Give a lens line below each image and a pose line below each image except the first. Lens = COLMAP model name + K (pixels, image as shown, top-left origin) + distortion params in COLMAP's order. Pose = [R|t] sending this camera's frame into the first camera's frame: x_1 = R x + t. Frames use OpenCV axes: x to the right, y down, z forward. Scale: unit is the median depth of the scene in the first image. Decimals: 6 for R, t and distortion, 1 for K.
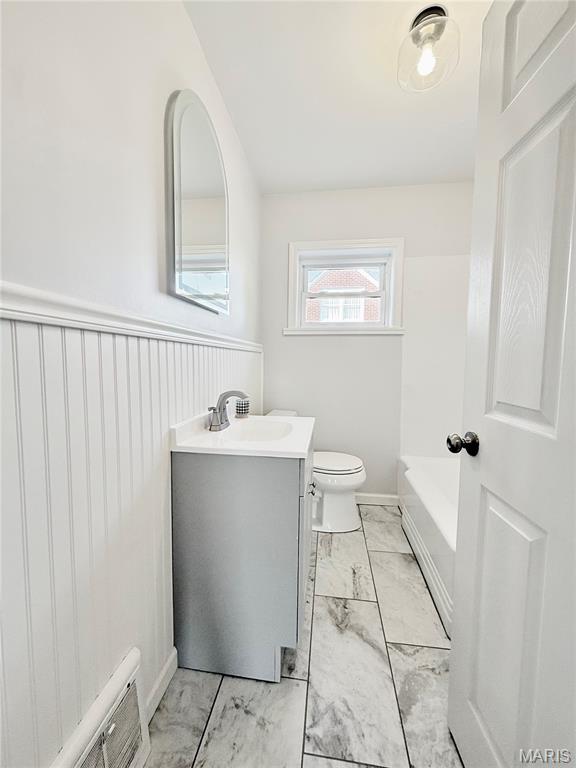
lens RADIAL K [[305.8, 0, 288.7], [0, 305.8, 381.8], [0, 0, 1]] dist [0.000612, 0.000475]
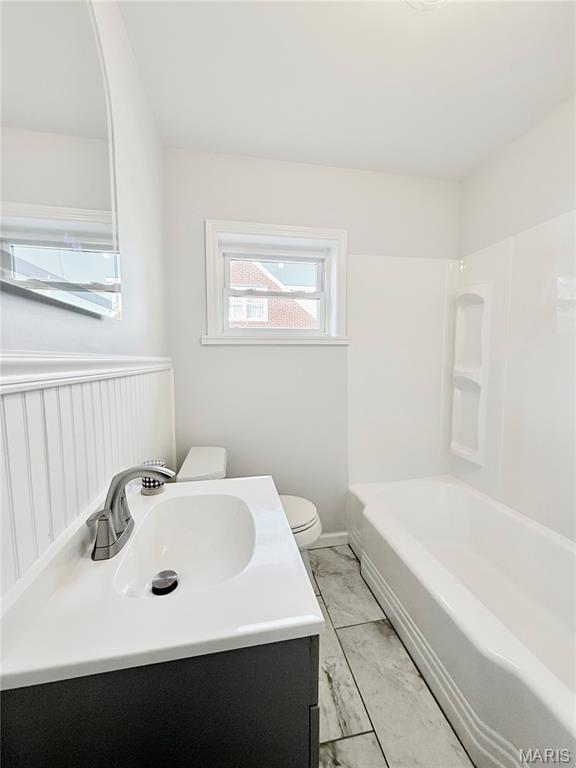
lens RADIAL K [[307.9, 0, 287.8], [0, 307.9, 384.7], [0, 0, 1]] dist [-0.010138, 0.000086]
pose [[0.951449, -0.038696, 0.305364, -0.052251], [0.034946, 0.999232, 0.017739, -0.065064], [-0.305816, -0.006207, 0.952071, 0.235930]]
